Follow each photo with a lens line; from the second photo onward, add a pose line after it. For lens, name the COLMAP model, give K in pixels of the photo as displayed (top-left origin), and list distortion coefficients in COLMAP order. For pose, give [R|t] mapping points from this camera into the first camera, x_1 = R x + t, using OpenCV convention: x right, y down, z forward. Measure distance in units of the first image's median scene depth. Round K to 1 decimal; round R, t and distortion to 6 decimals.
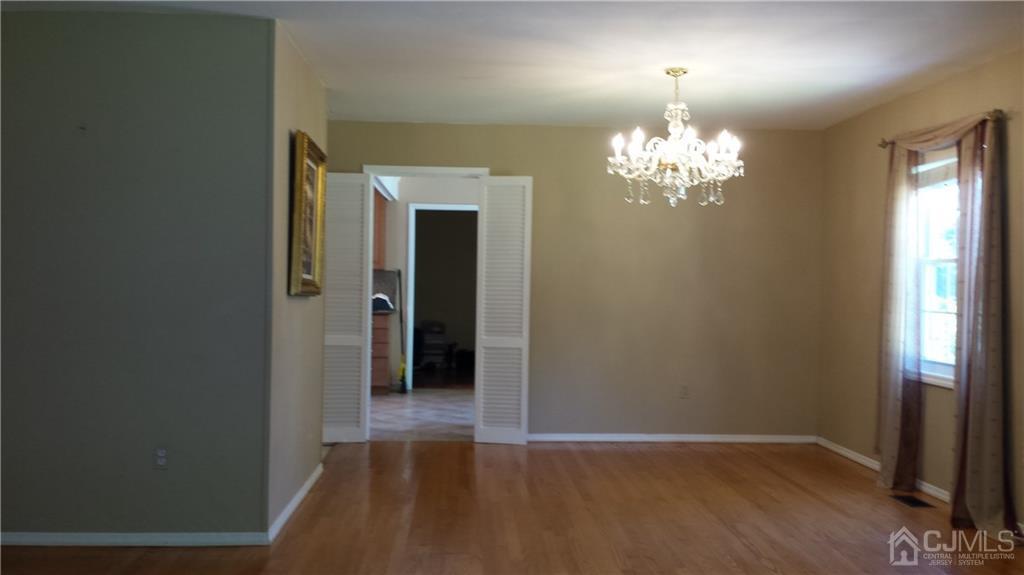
lens RADIAL K [[955.5, 0, 512.0], [0, 955.5, 287.5], [0, 0, 1]] dist [0.142513, -0.299434]
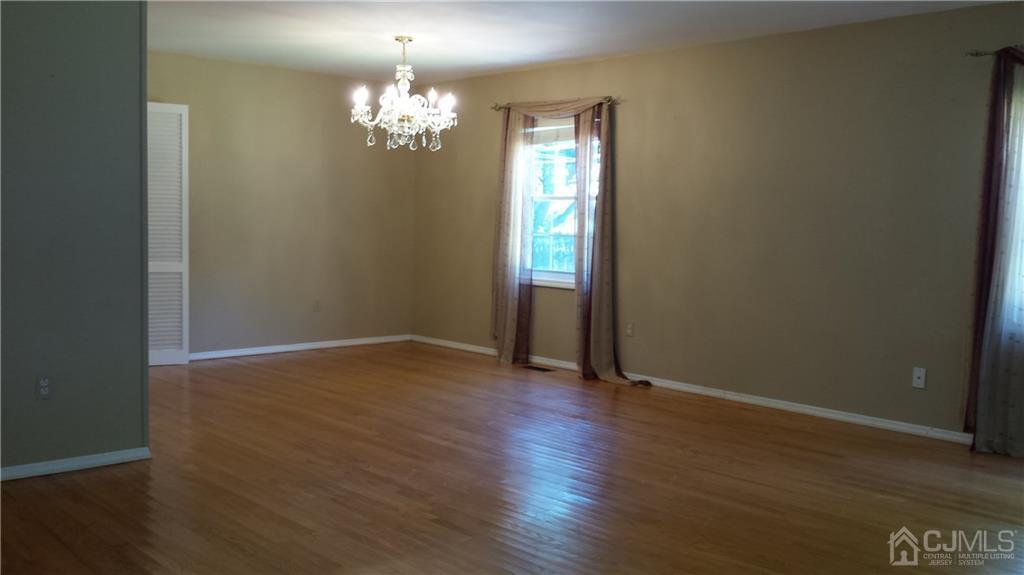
lens RADIAL K [[955.5, 0, 512.0], [0, 955.5, 287.5], [0, 0, 1]] dist [0.142513, -0.299434]
pose [[0.782892, -0.042844, 0.620681, -0.473323], [-0.007396, 0.996915, 0.078144, -0.006459], [-0.622114, -0.065768, 0.780160, -0.054942]]
